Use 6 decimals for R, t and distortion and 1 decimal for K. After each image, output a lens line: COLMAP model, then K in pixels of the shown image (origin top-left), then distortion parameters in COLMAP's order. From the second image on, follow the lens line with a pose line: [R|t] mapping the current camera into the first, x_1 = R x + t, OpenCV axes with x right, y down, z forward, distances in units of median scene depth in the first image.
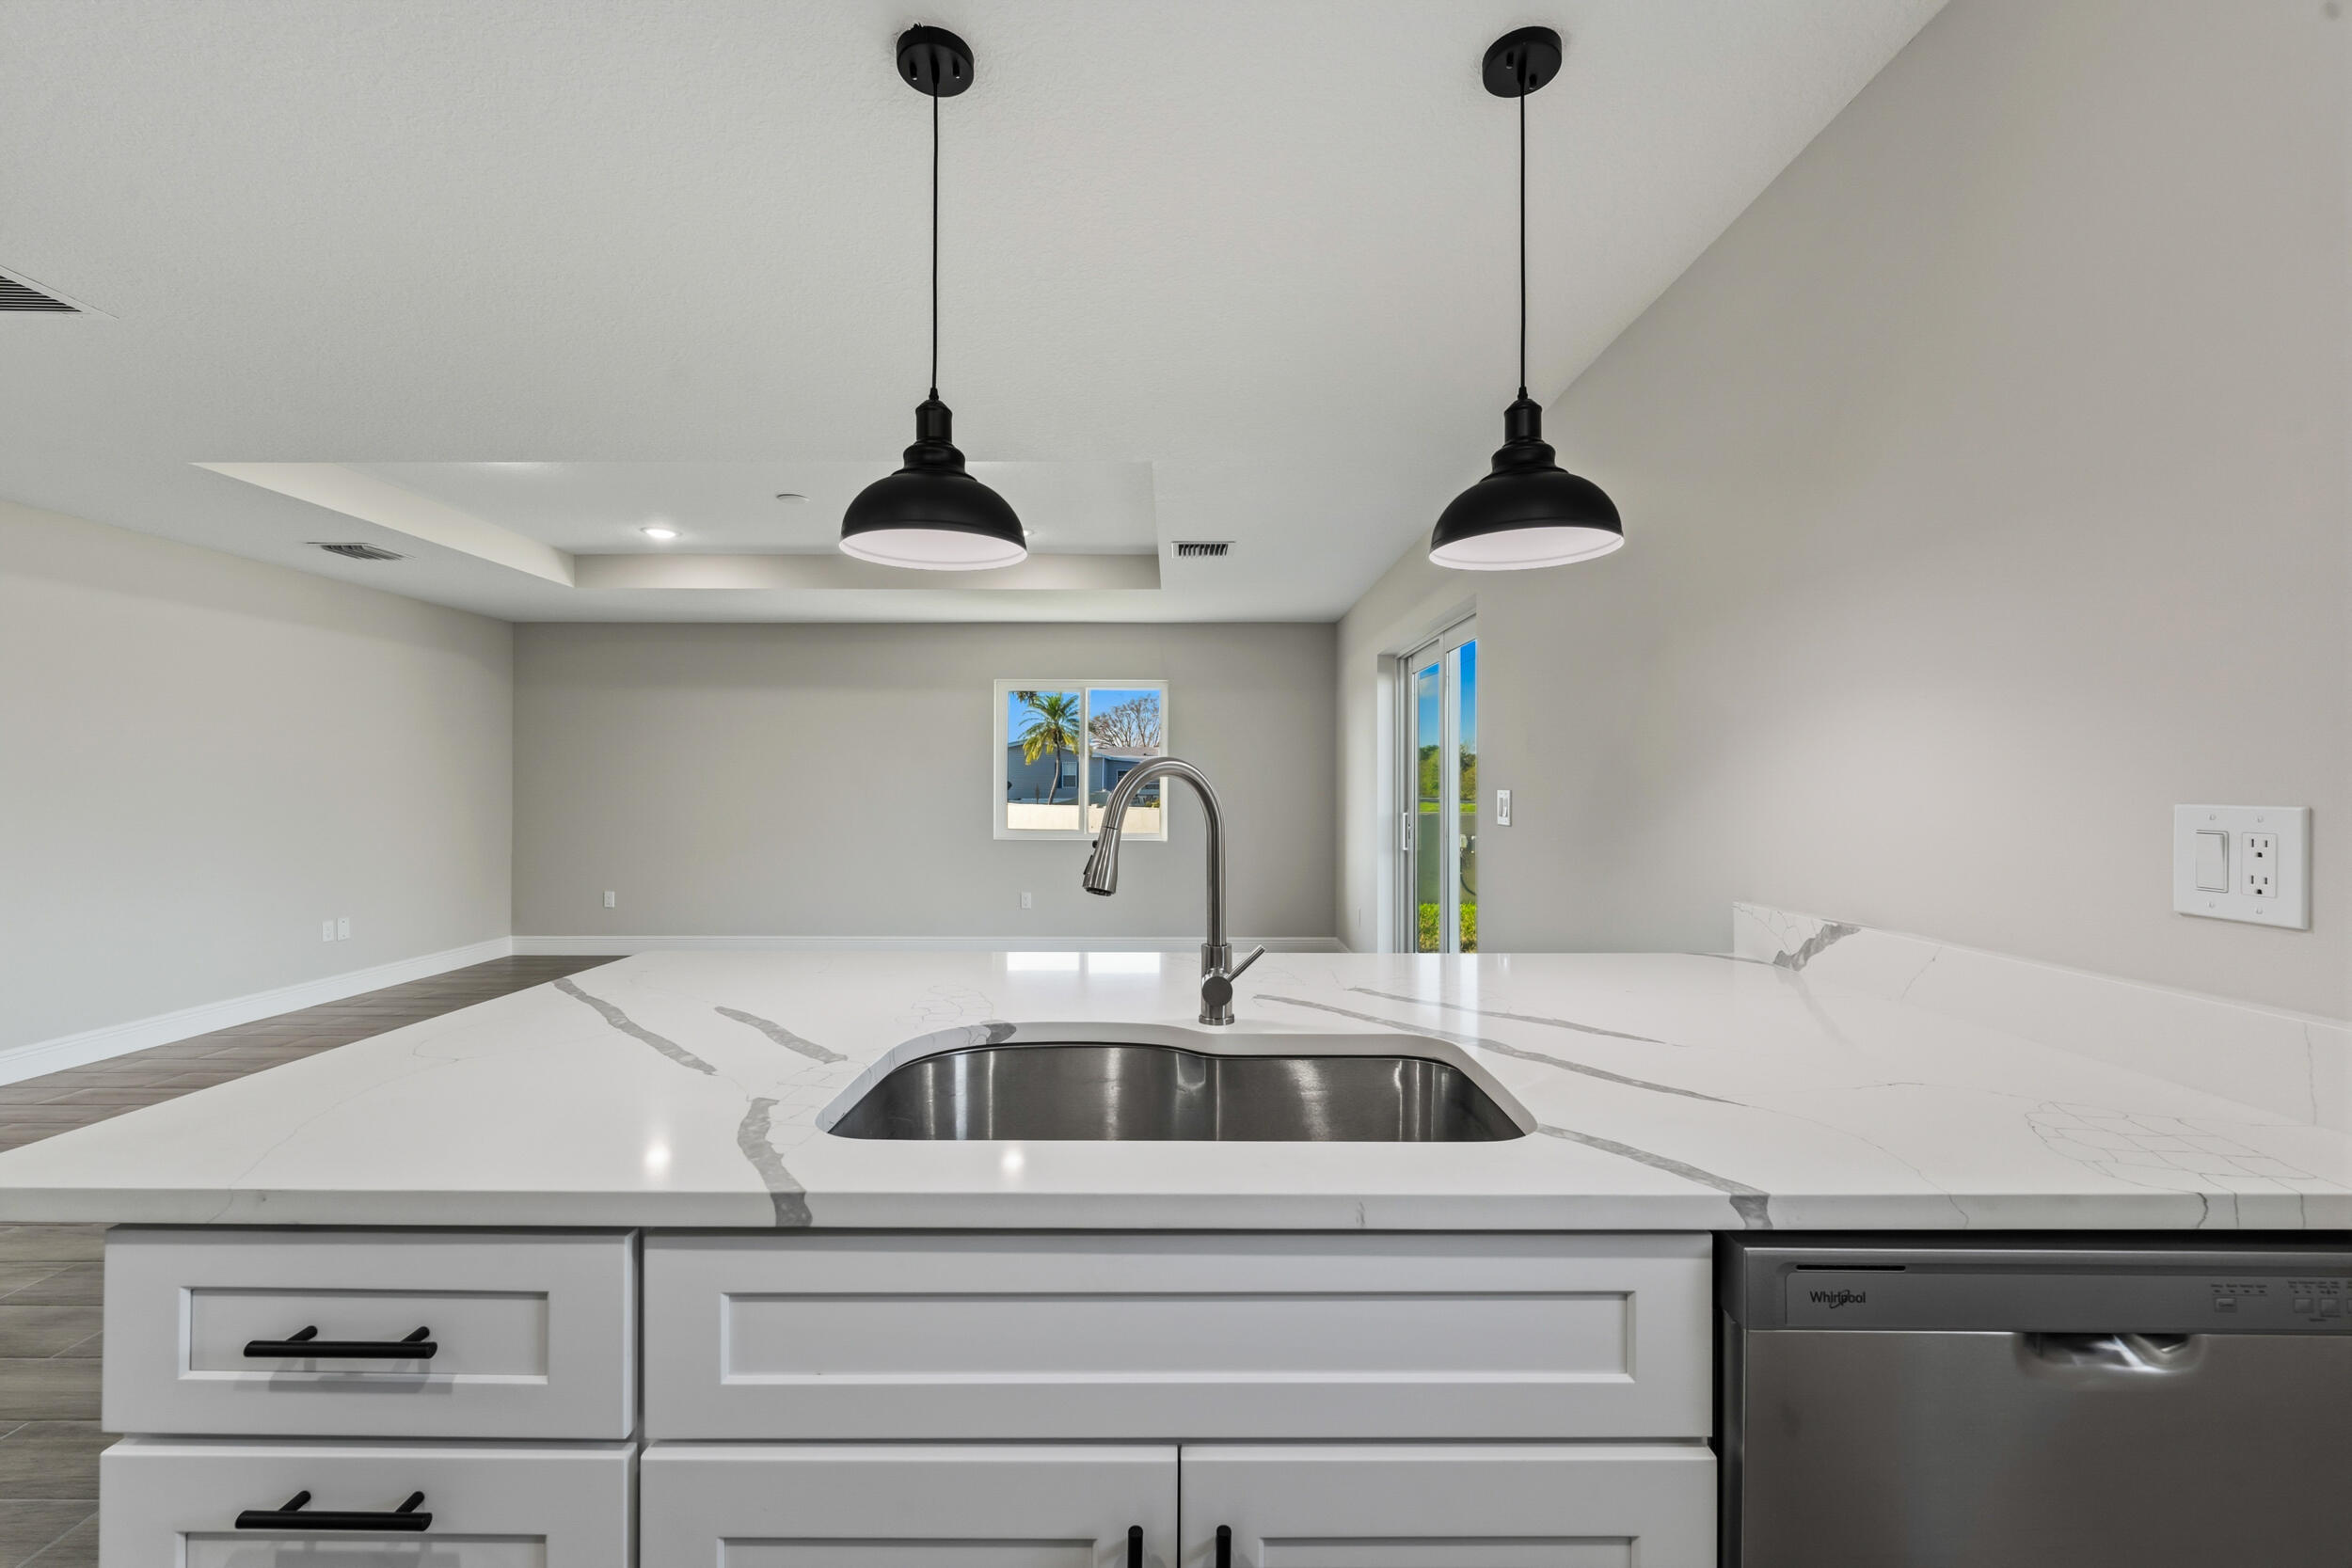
lens RADIAL K [[954.4, 0, 1176.0], [0, 954.4, 784.0], [0, 0, 1]] dist [-0.002697, -0.000421]
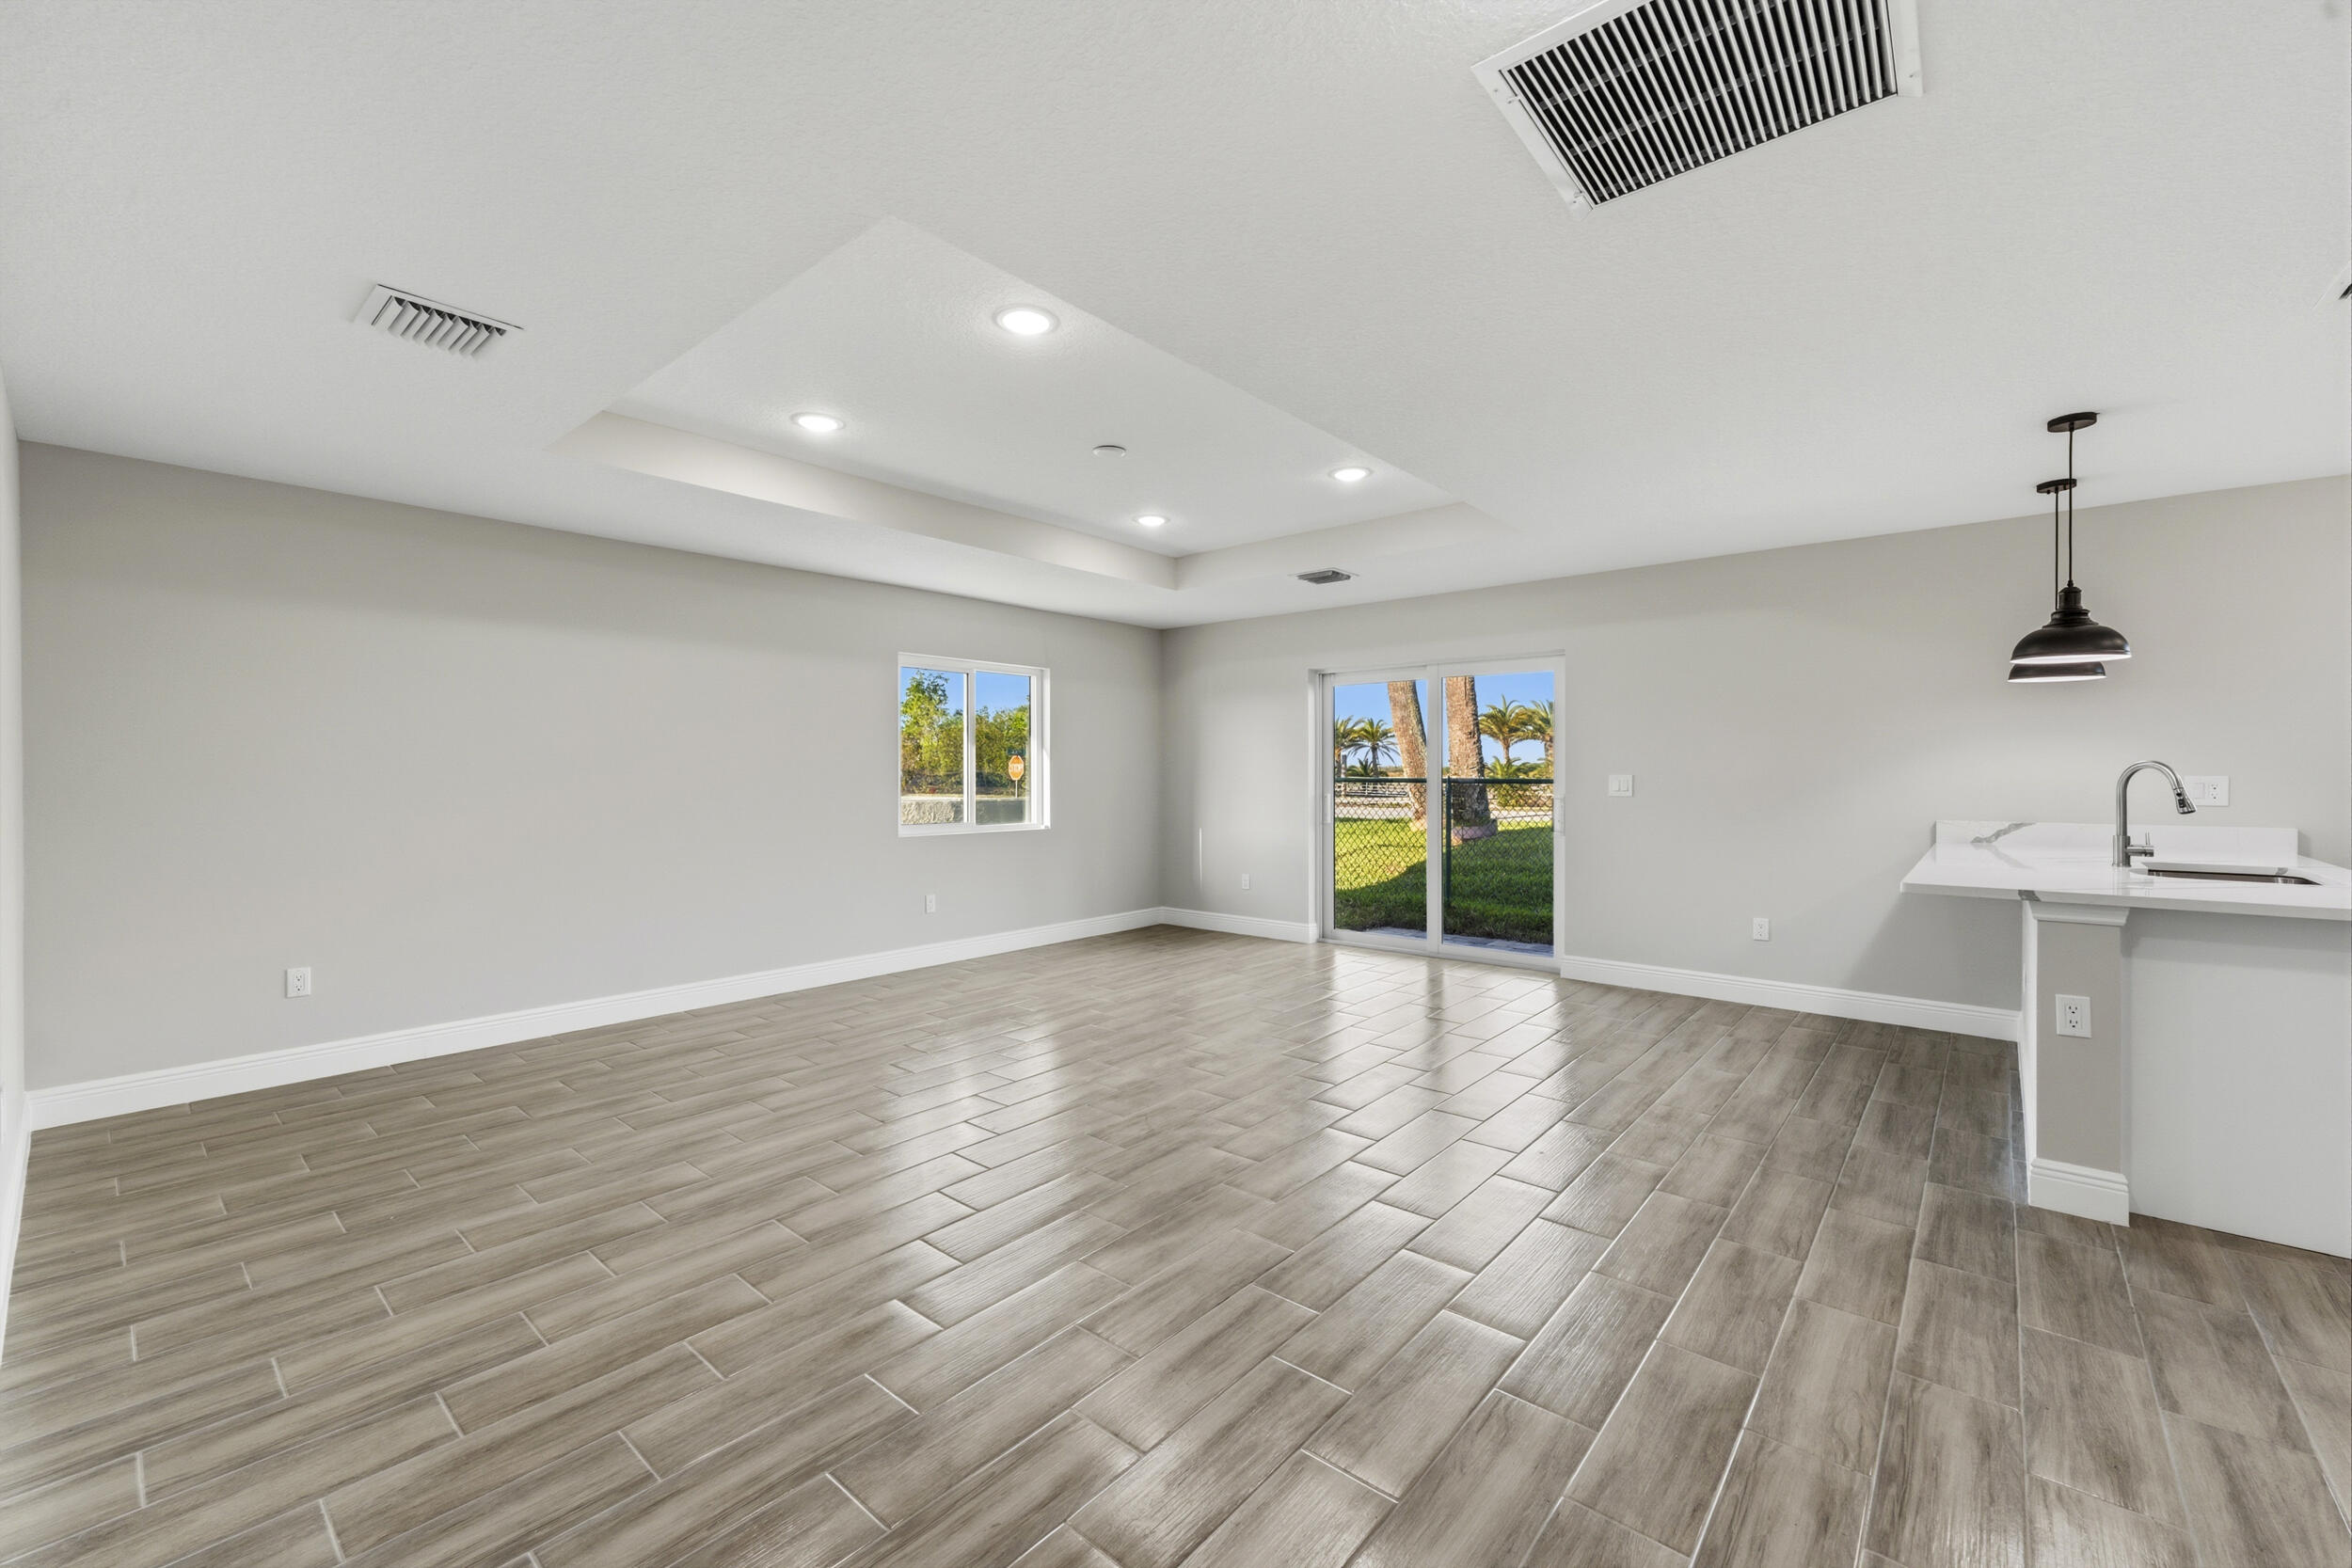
lens RADIAL K [[954.4, 0, 1176.0], [0, 954.4, 784.0], [0, 0, 1]] dist [-0.002697, -0.000421]
pose [[0.644922, -0.009763, 0.764186, -2.823060], [0.000909, 0.999927, 0.012008, 0.000912], [-0.764248, -0.007050, 0.644884, 1.046953]]
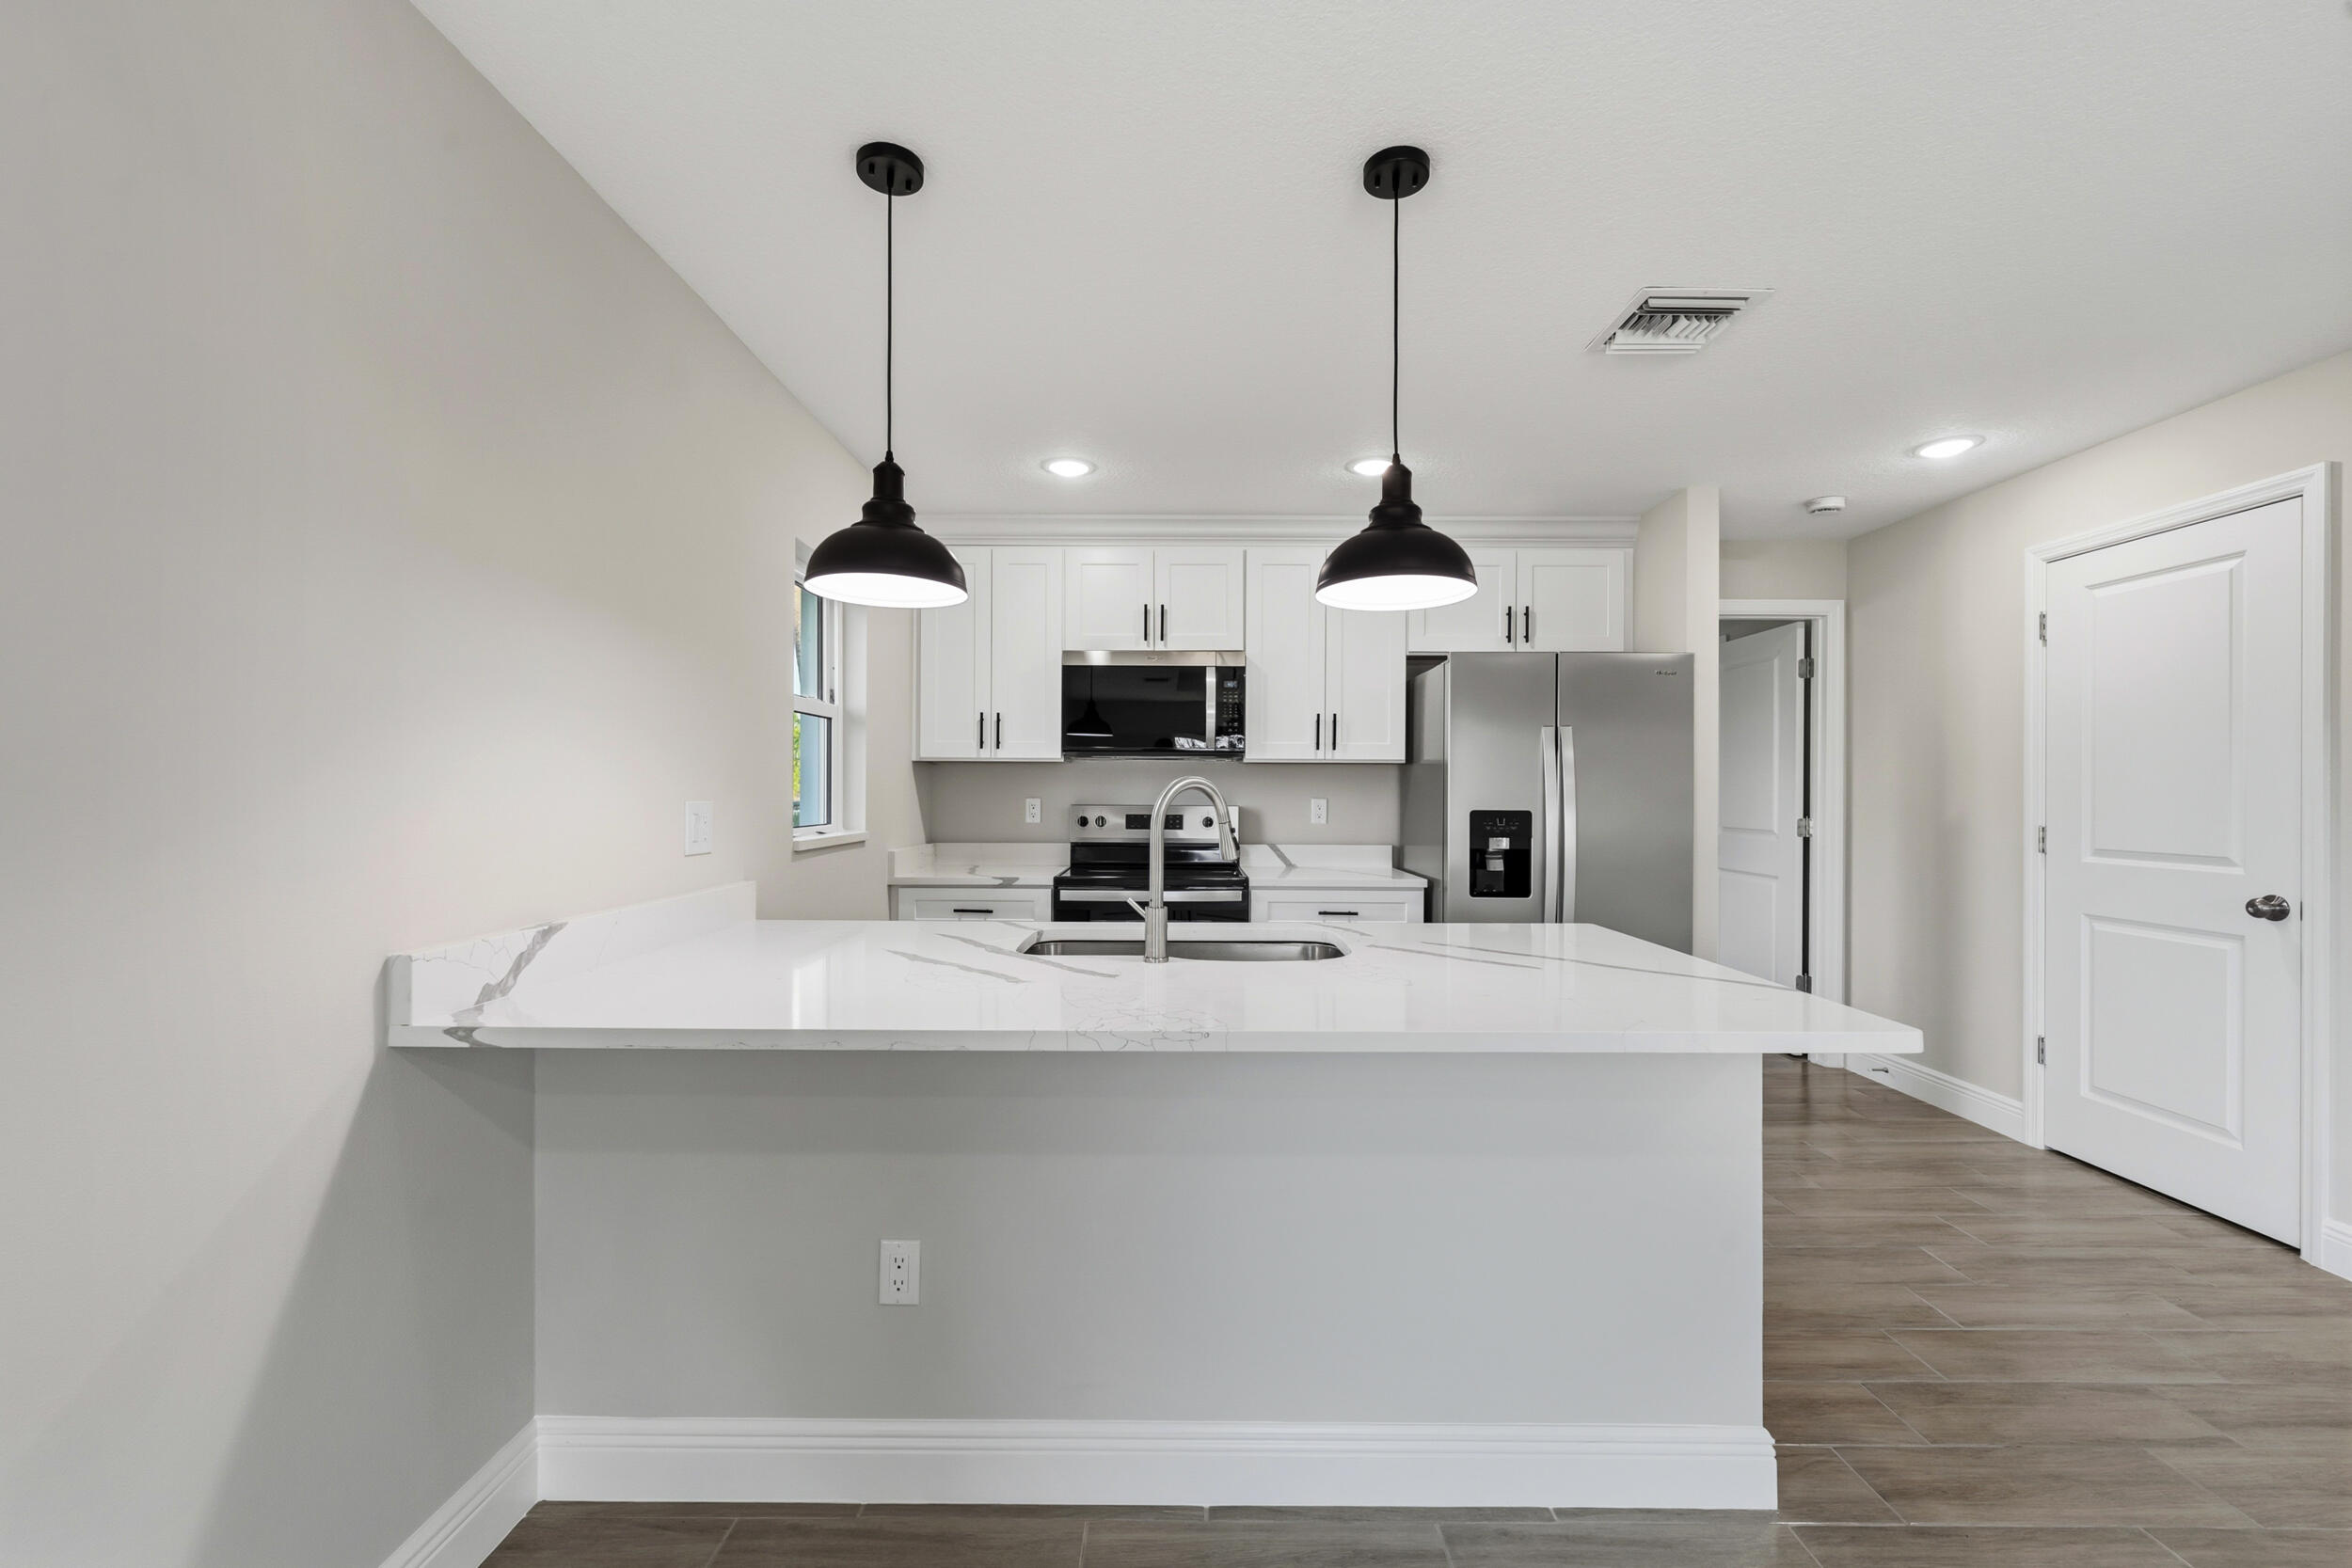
lens RADIAL K [[954.4, 0, 1176.0], [0, 954.4, 784.0], [0, 0, 1]] dist [-0.002697, -0.000421]
pose [[-0.999956, -0.000672, -0.009407, 0.025153], [-0.000541, 0.999903, -0.013897, 0.007373], [0.009415, -0.013891, -0.999859, 1.960672]]
